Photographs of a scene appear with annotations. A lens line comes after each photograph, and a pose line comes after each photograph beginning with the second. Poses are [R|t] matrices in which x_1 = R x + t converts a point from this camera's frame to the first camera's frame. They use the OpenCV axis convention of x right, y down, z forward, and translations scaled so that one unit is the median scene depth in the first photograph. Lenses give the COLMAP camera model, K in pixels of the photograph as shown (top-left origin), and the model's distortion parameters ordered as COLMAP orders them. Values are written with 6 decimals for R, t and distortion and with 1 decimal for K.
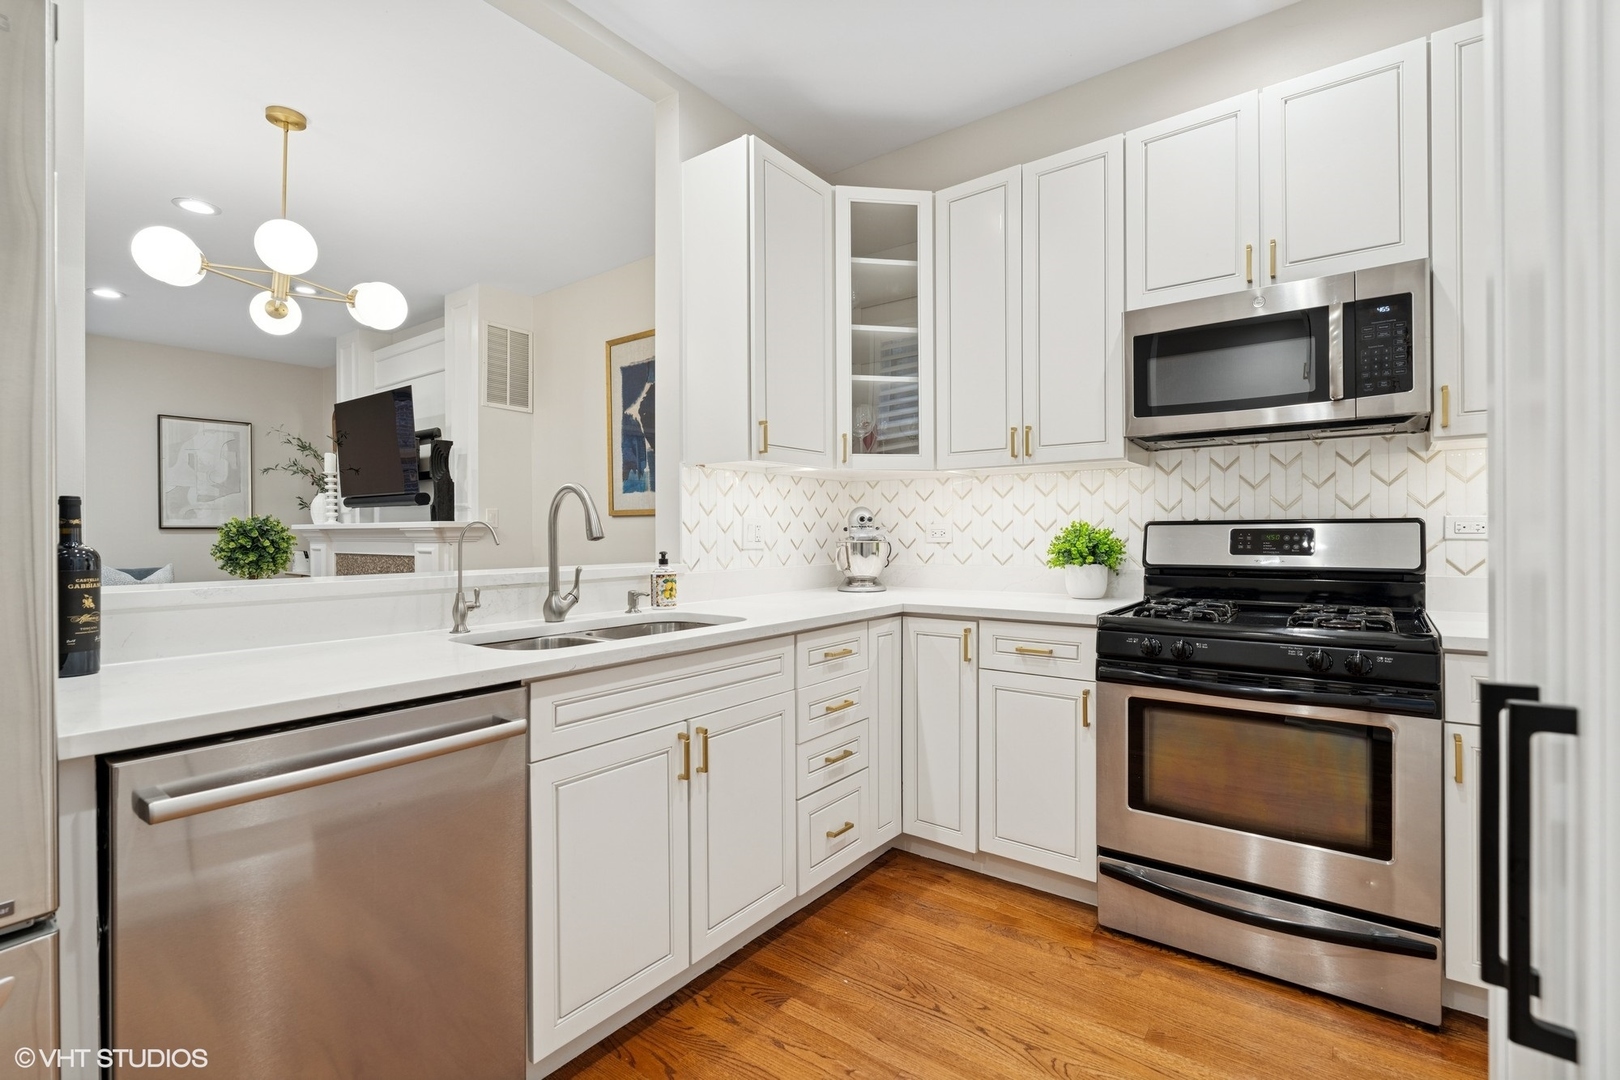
lens RADIAL K [[739.4, 0, 806.7], [0, 739.4, 532.4], [0, 0, 1]] dist [-0.002074, 0.001245]
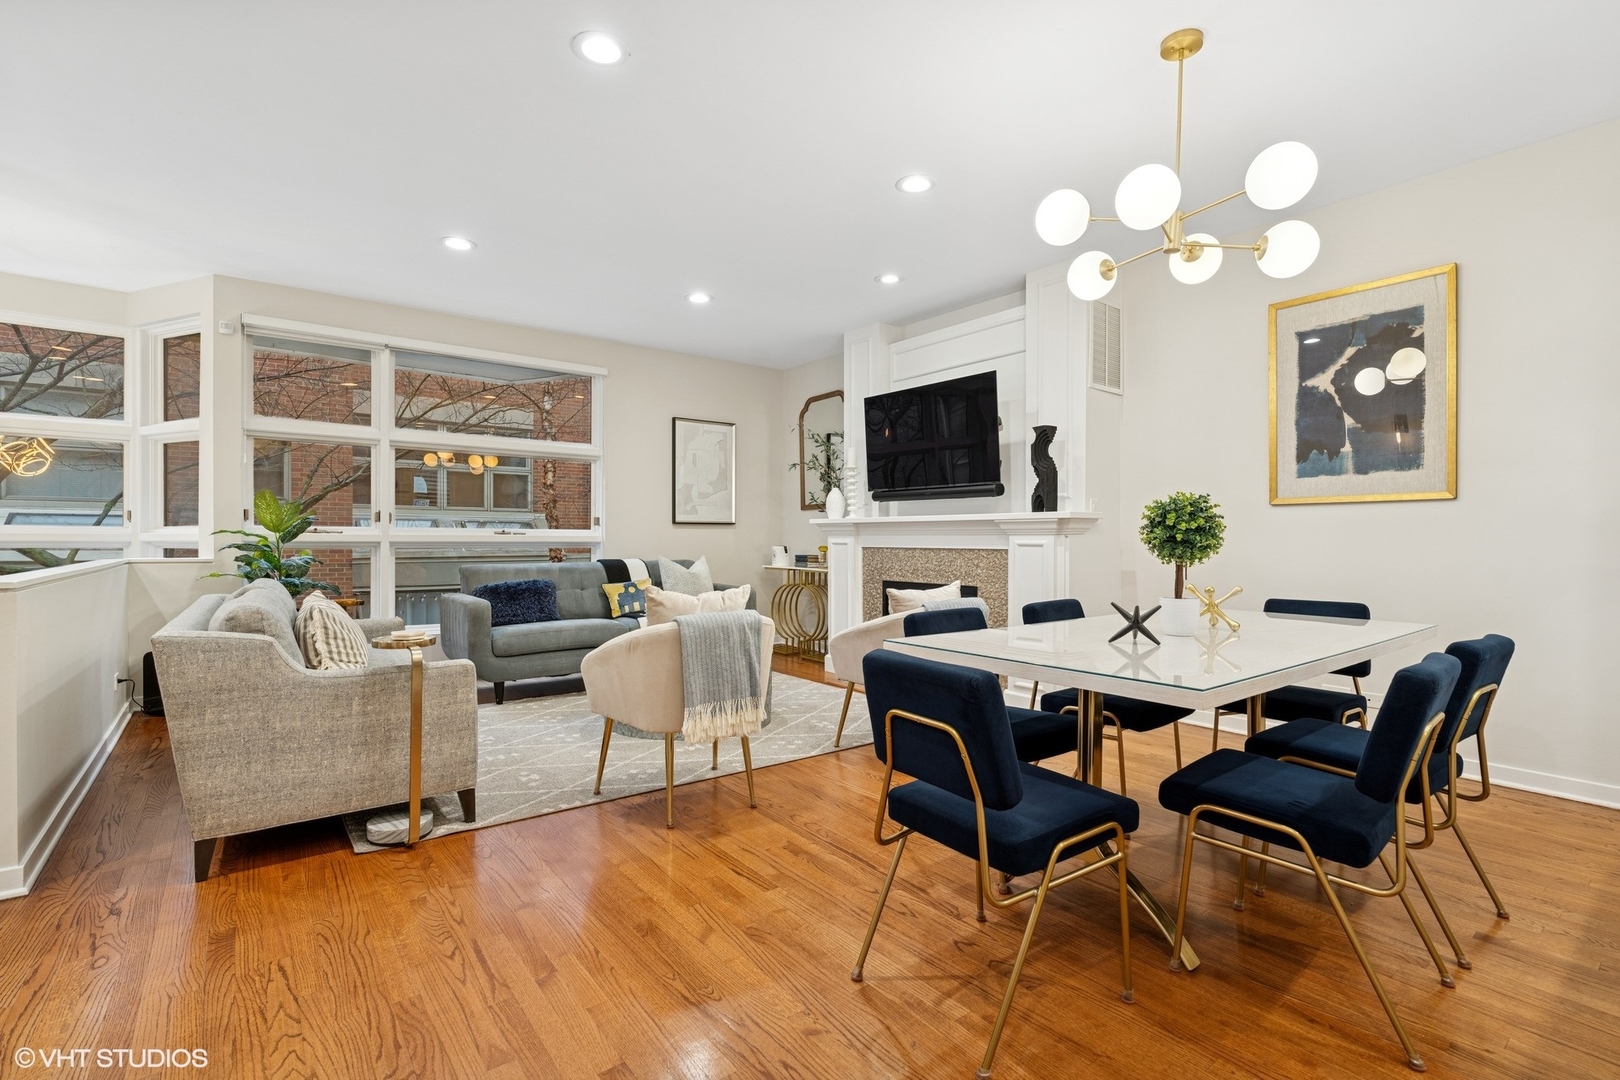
lens RADIAL K [[738.3, 0, 810.0], [0, 738.3, 540.0], [0, 0, 1]] dist [0.003832, -0.000278]
pose [[0.968613, 0.007750, -0.248451, -1.082283], [-0.008003, 0.999968, -0.000010, 0.044326], [0.248443, 0.001998, 0.968644, 0.035980]]
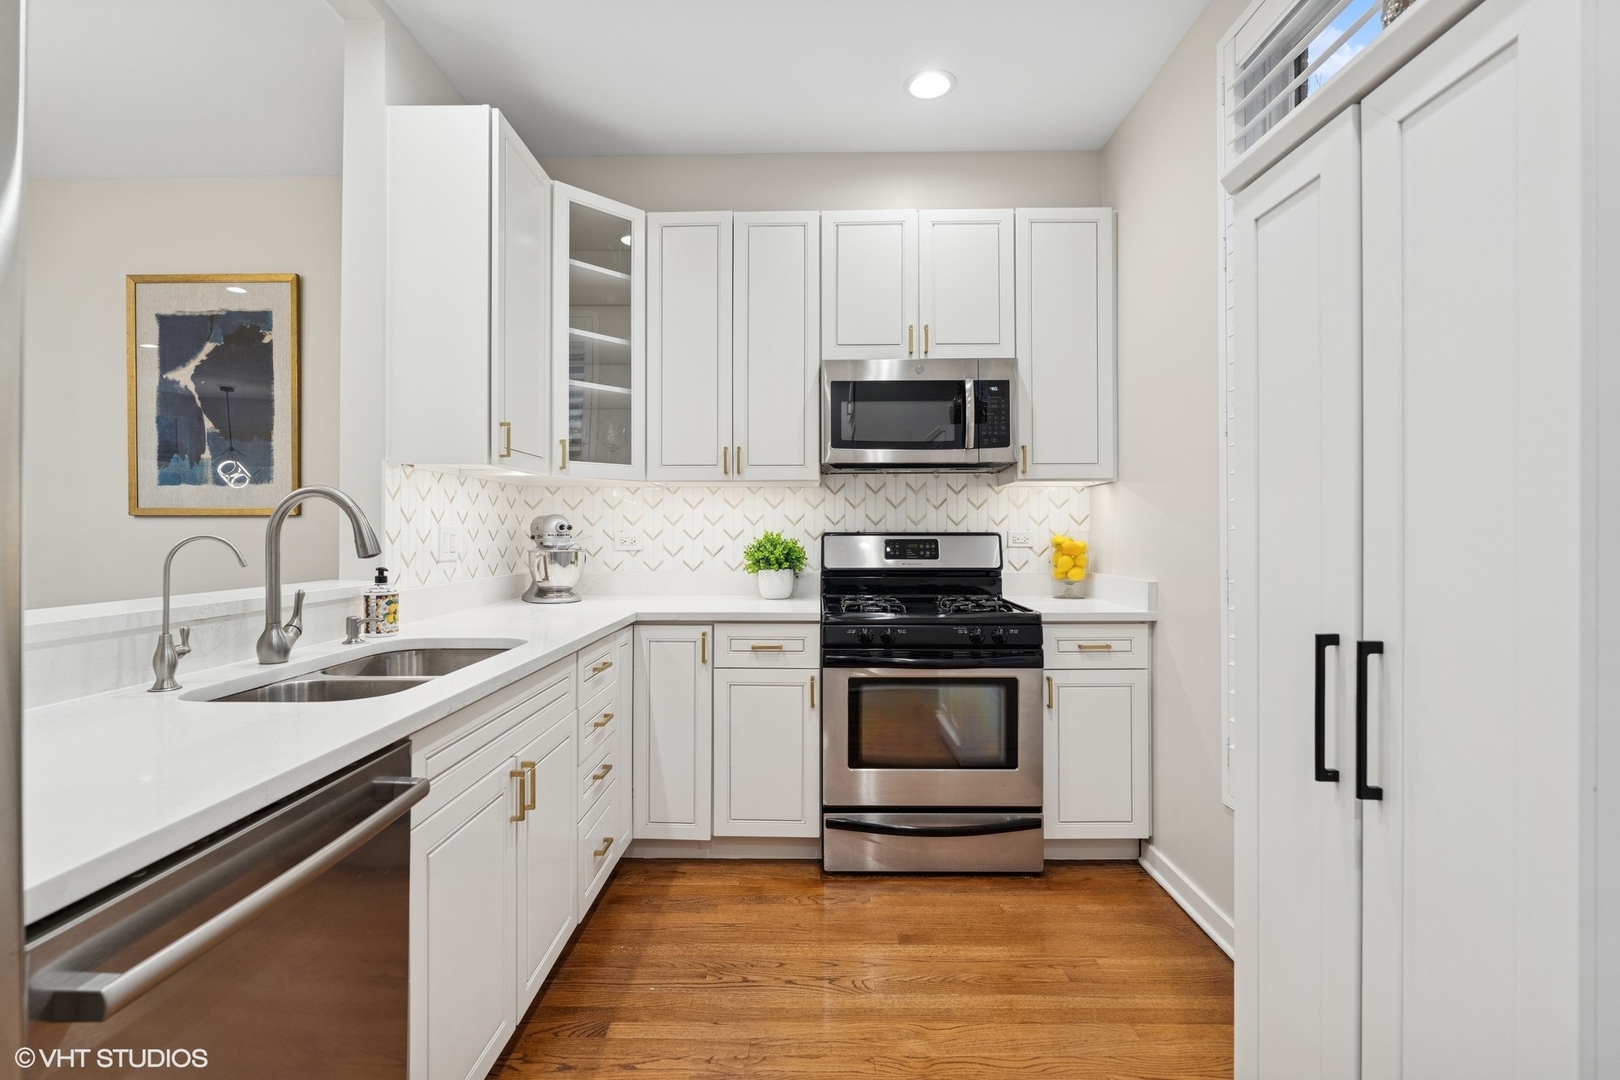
lens RADIAL K [[743.7, 0, 803.0], [0, 743.7, 525.6], [0, 0, 1]] dist [-0.001383, 0.000158]
pose [[0.807198, 0.009449, 0.590205, -0.307574], [-0.004303, 0.999939, -0.010123, -0.014853], [-0.590265, 0.005632, 0.807190, 0.039988]]
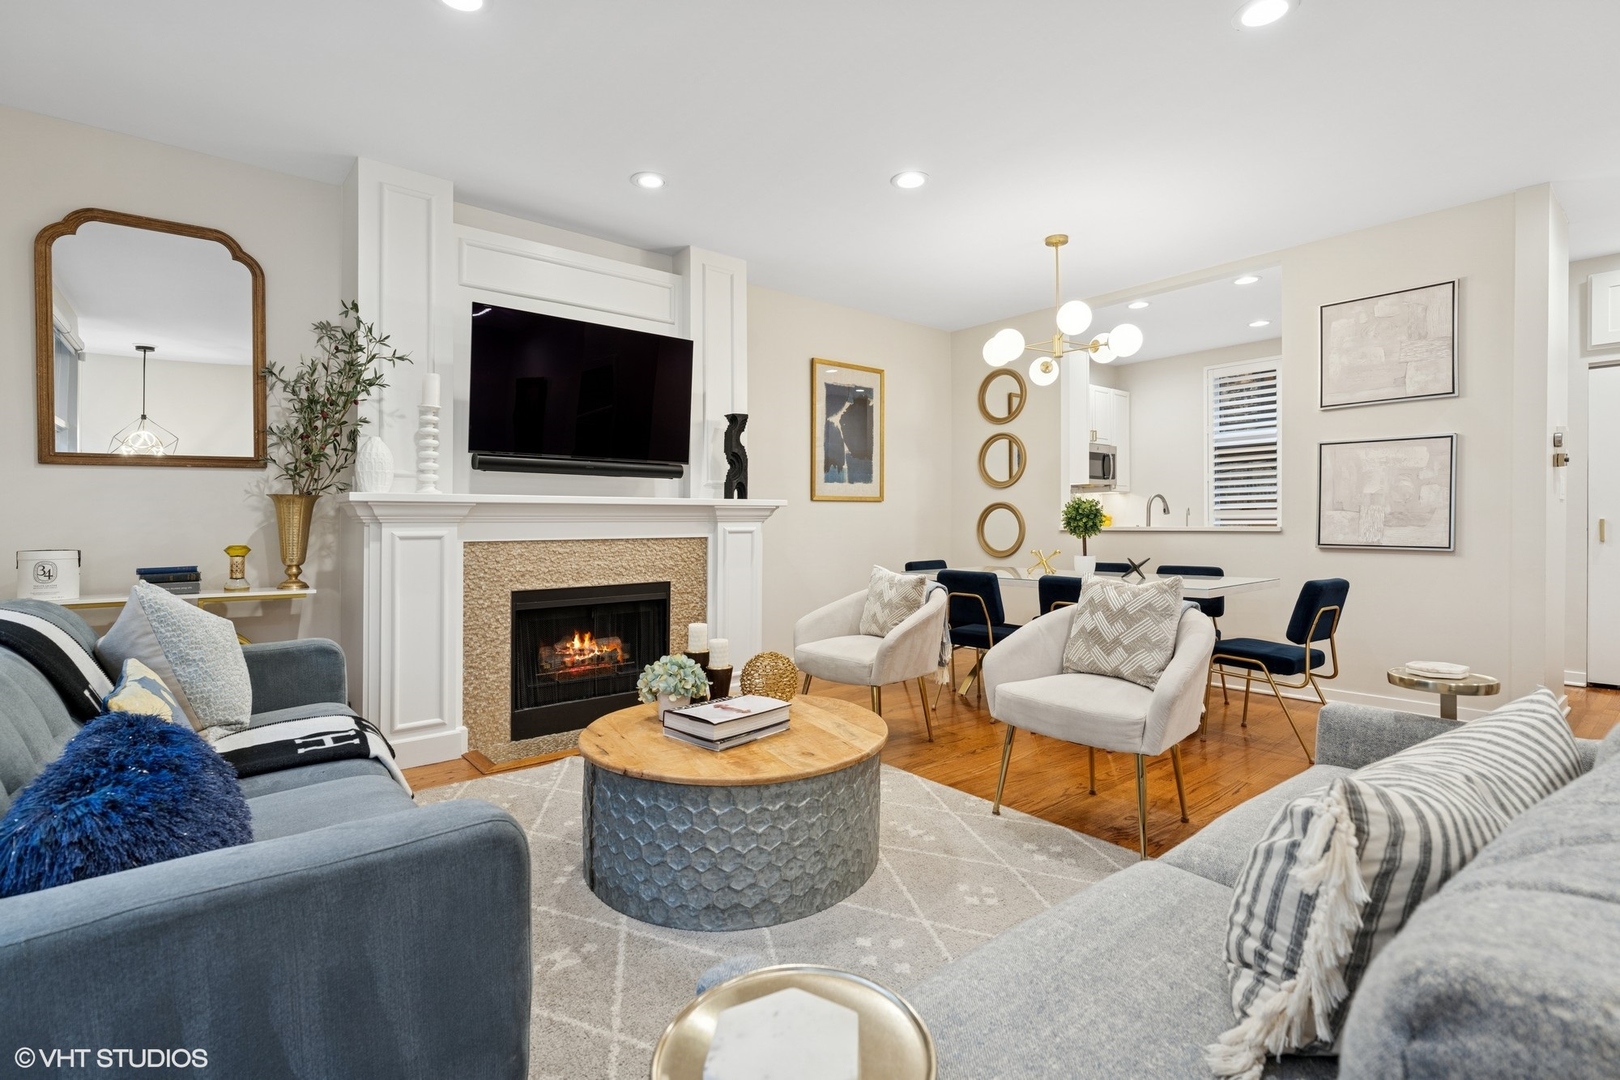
lens RADIAL K [[739.4, 0, 806.7], [0, 739.4, 532.4], [0, 0, 1]] dist [-0.002074, 0.001245]
pose [[0.230222, -0.009330, 0.973093, -2.754082], [0.007819, 0.999939, 0.007738, 0.041245], [-0.973107, 0.005827, 0.230281, 1.366518]]
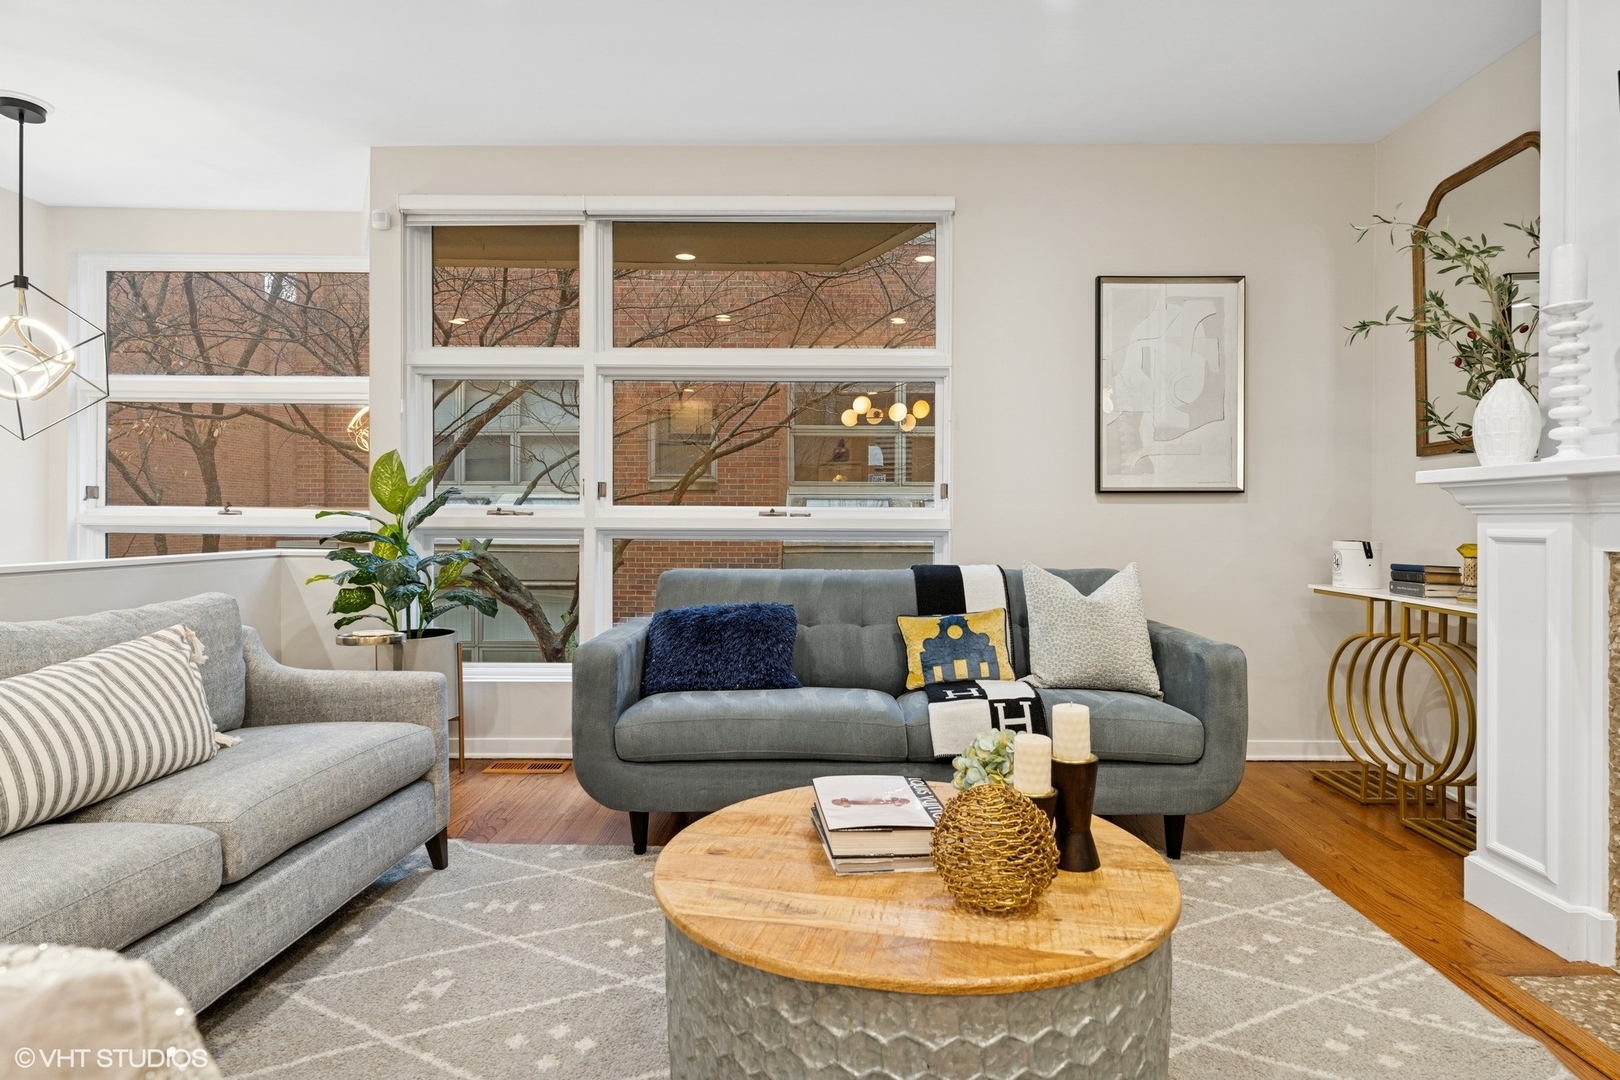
lens RADIAL K [[875.0, 0, 824.4], [0, 875.0, 528.5], [0, 0, 1]] dist [-0.003531, 0.001787]
pose [[0.608648, 0.013535, -0.793325, -1.289184], [-0.007846, 0.999908, 0.011040, 0.038313], [0.793402, -0.000495, 0.608698, 1.203455]]
